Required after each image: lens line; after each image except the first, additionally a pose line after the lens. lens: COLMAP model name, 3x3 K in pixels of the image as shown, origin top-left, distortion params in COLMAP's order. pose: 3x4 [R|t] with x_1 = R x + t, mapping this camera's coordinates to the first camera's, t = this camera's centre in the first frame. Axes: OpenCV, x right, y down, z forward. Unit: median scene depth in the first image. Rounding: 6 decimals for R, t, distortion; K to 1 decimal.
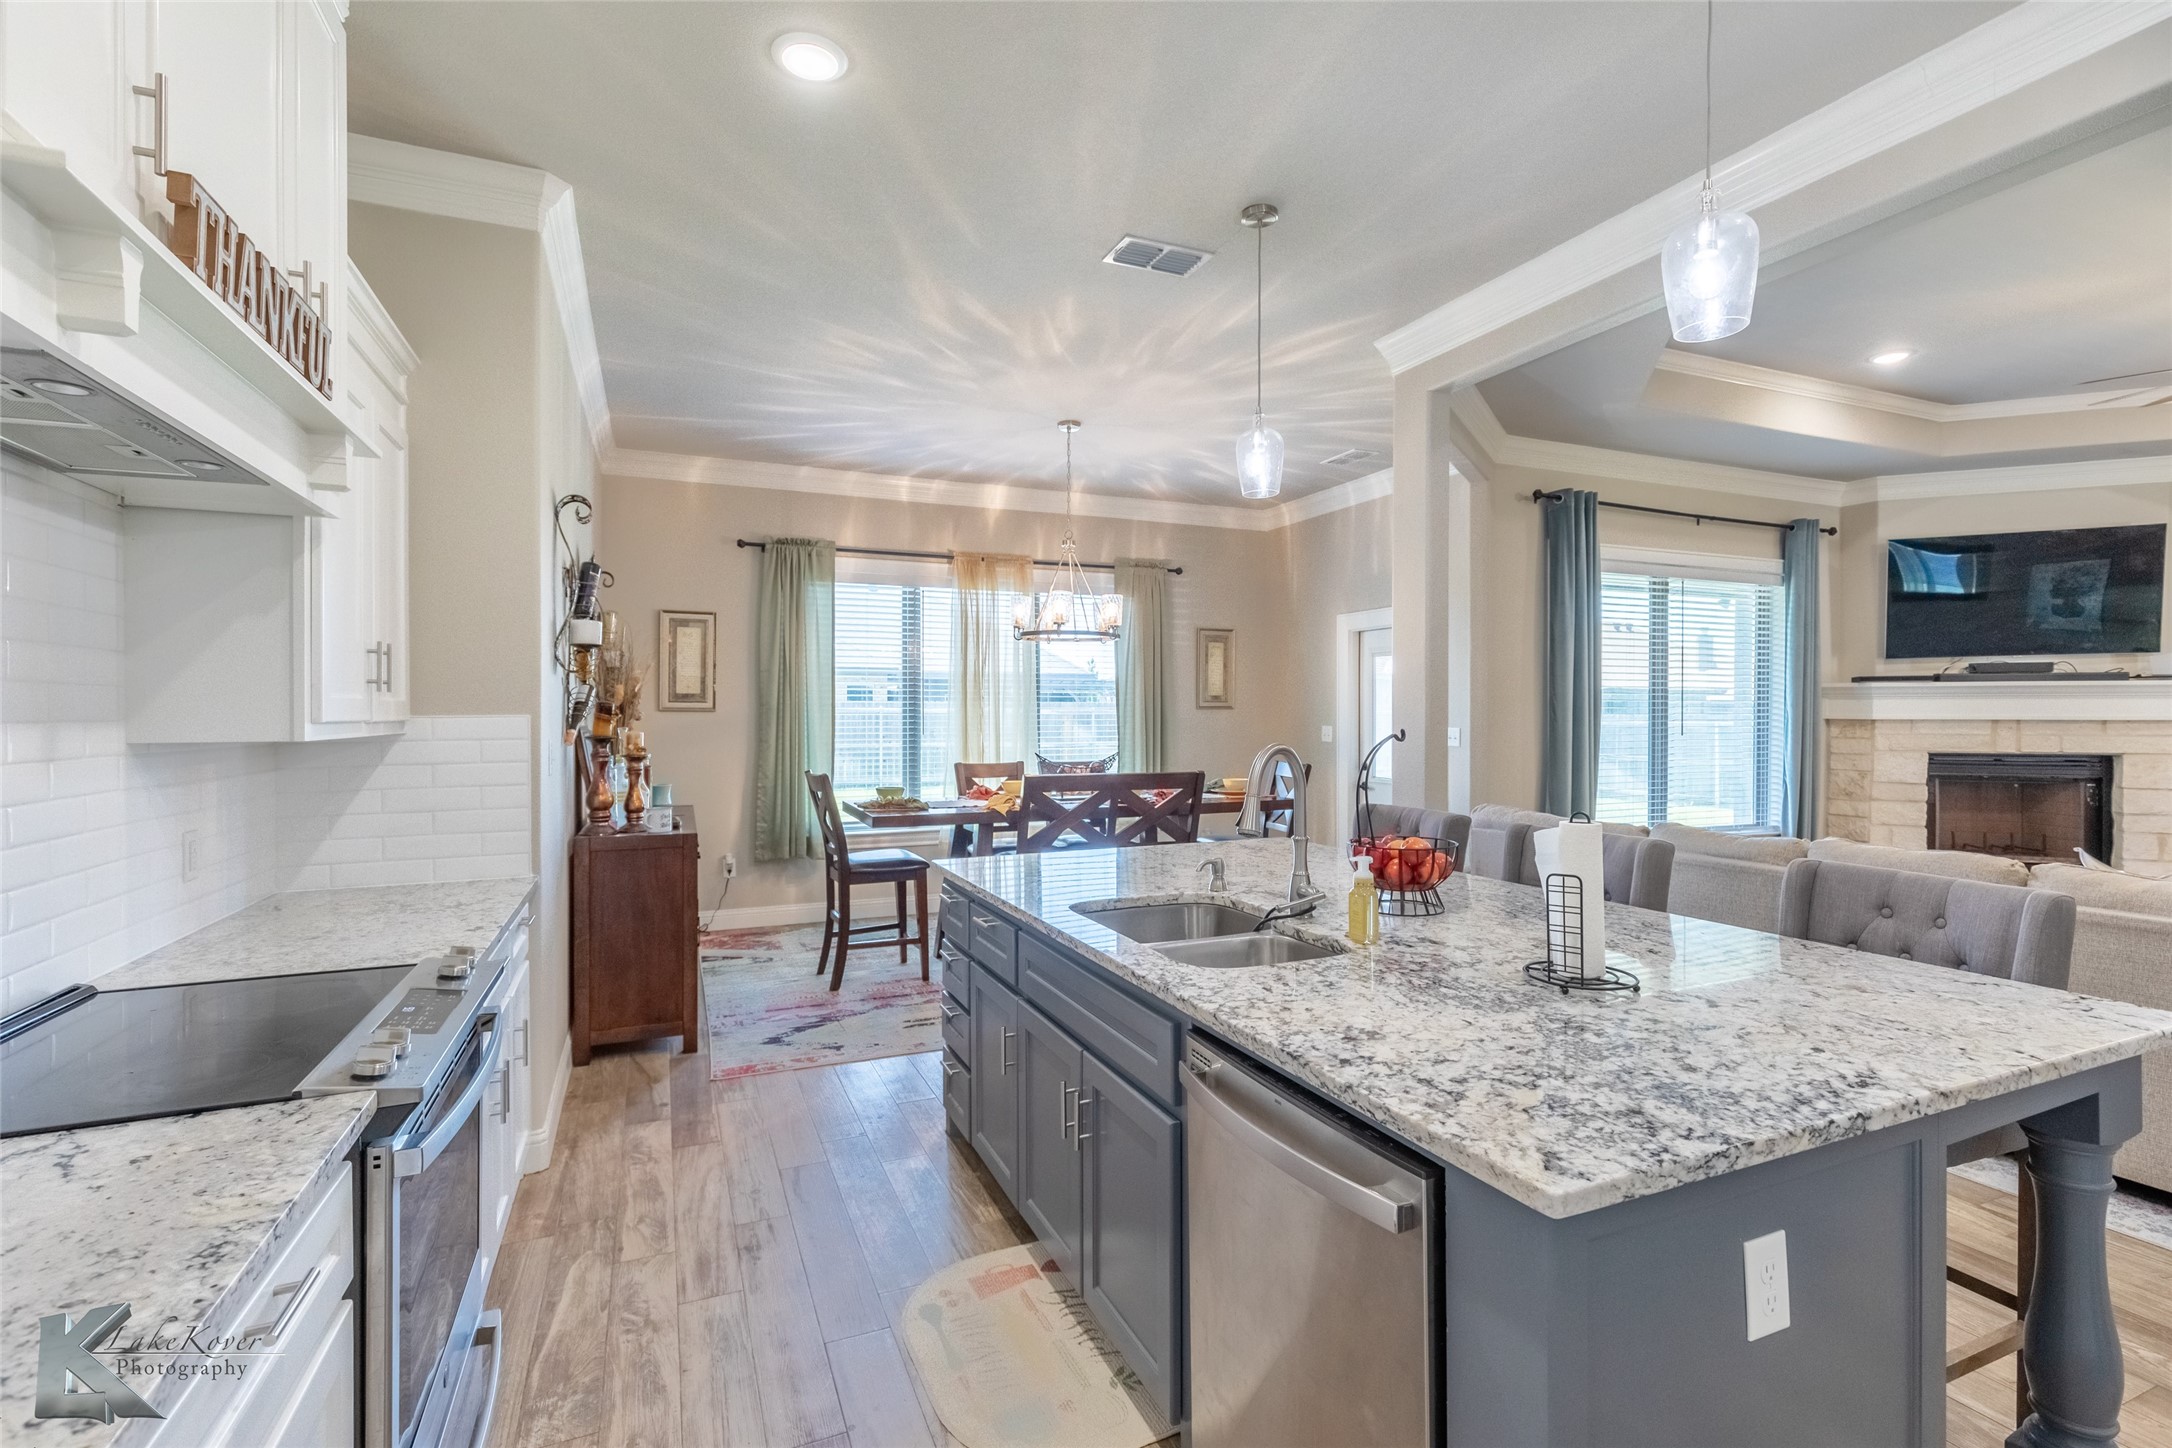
lens RADIAL K [[977.6, 0, 1084.4], [0, 977.6, 722.1], [0, 0, 1]] dist [0.011992, -0.002170]
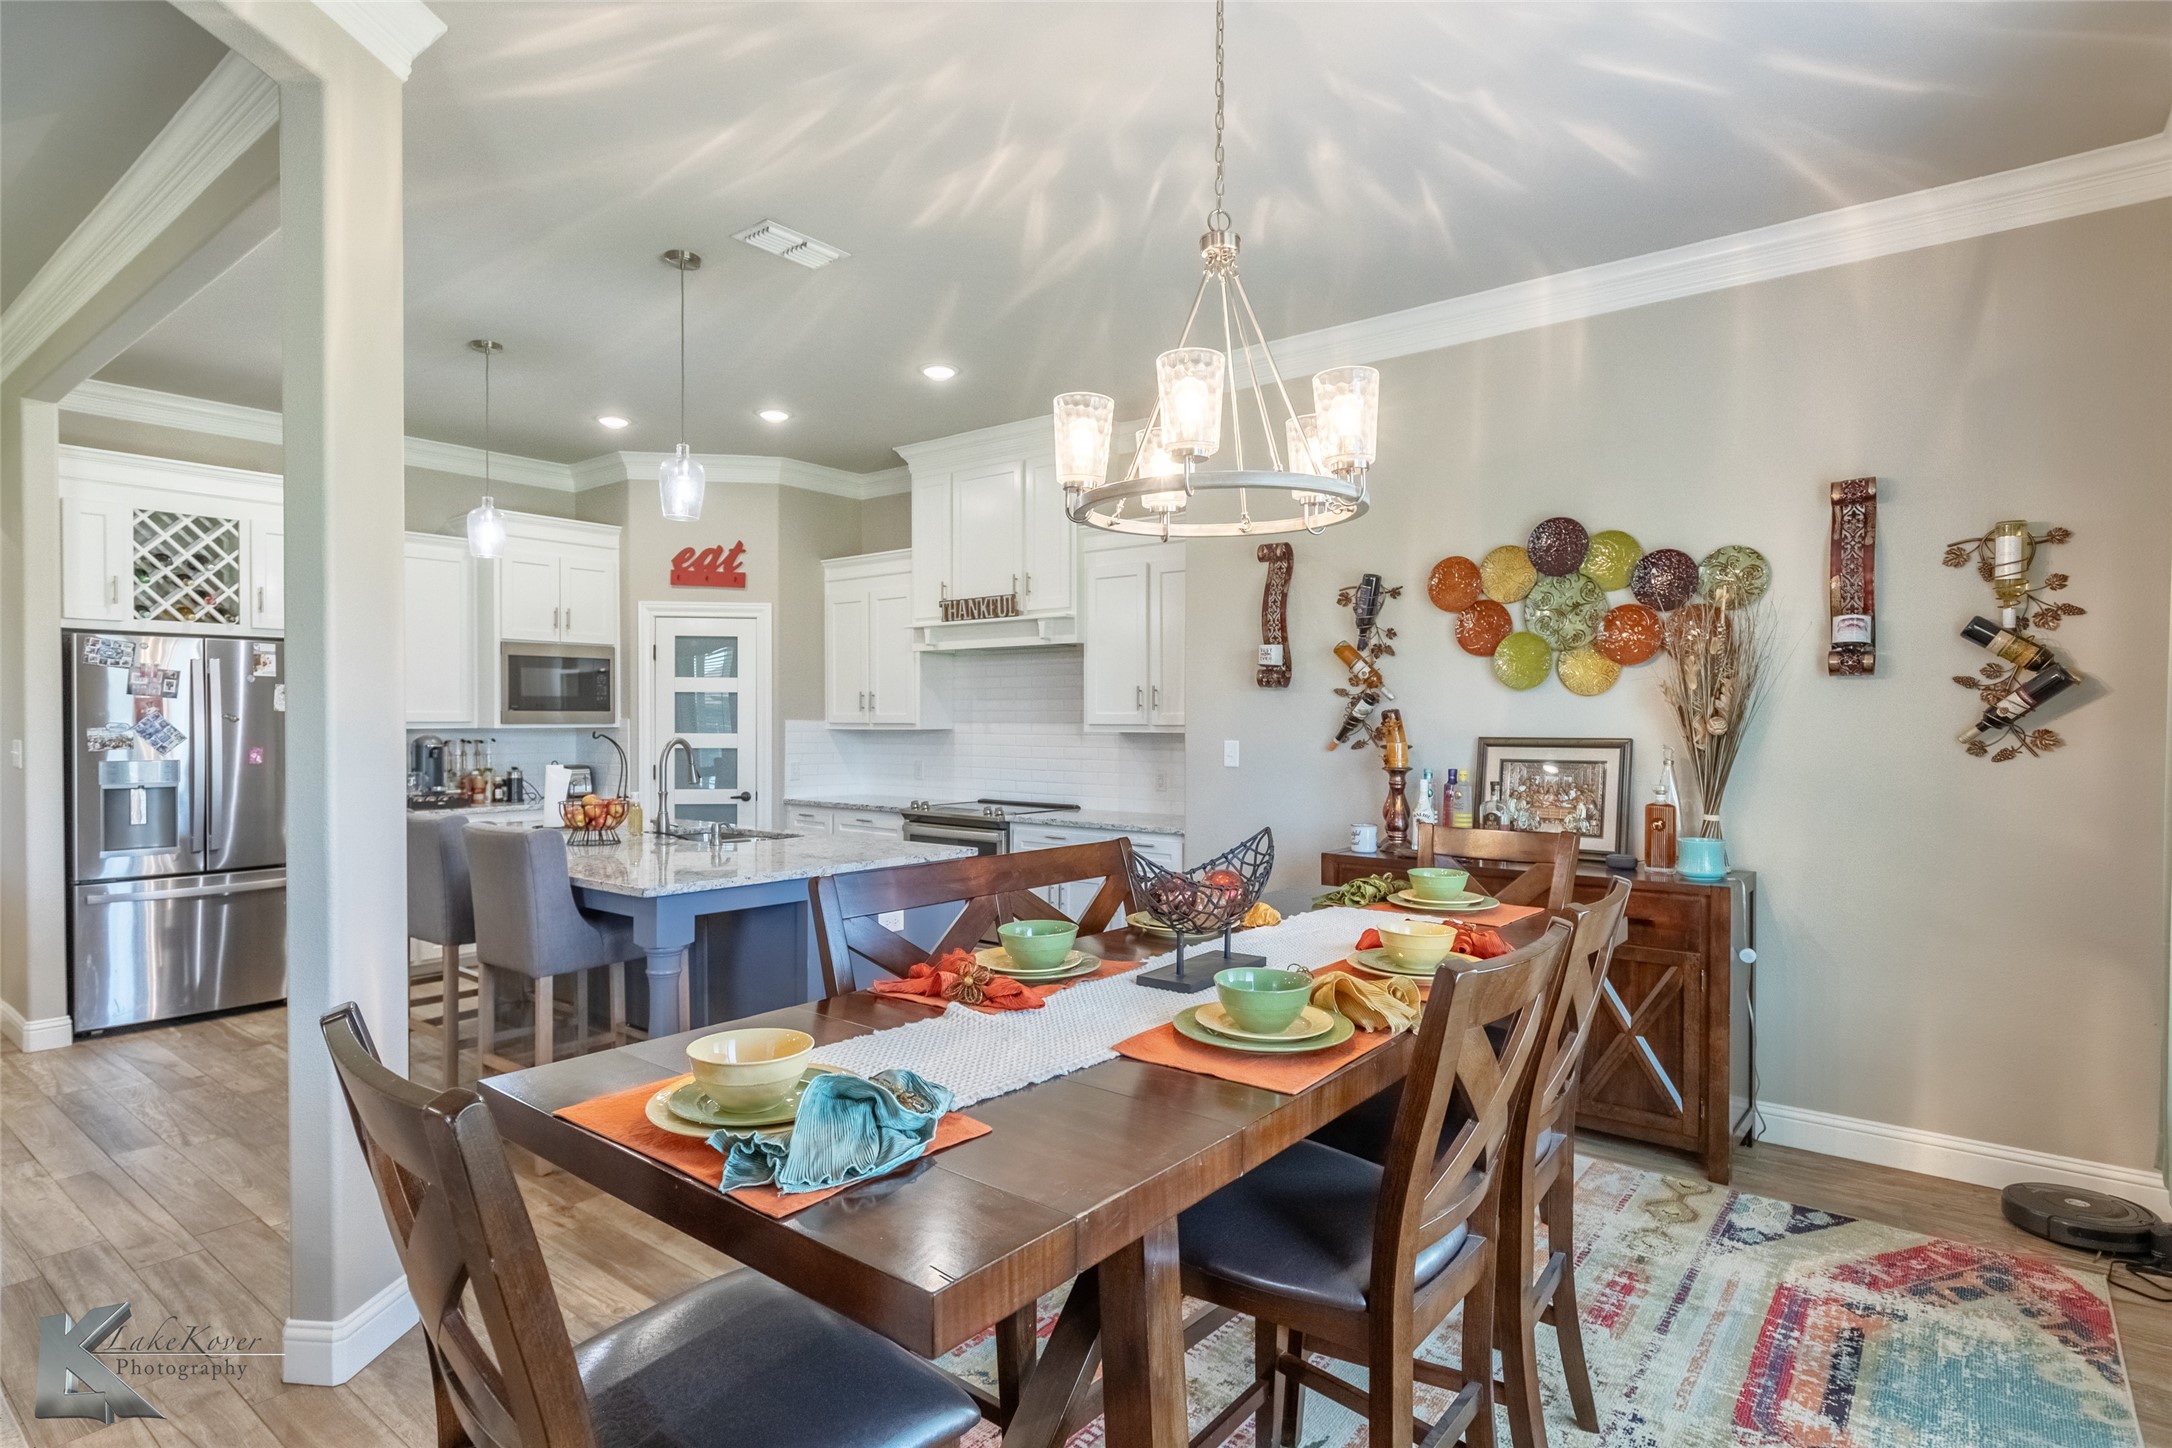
lens RADIAL K [[1119.0, 0, 1091.0], [0, 1119.0, 723.9], [0, 0, 1]] dist [0.003822, -0.001326]
pose [[-0.872552, 0.002245, -0.488516, 0.193989], [-0.005455, 0.999882, 0.014338, -0.013388], [0.488490, 0.015175, -0.872437, 1.149837]]
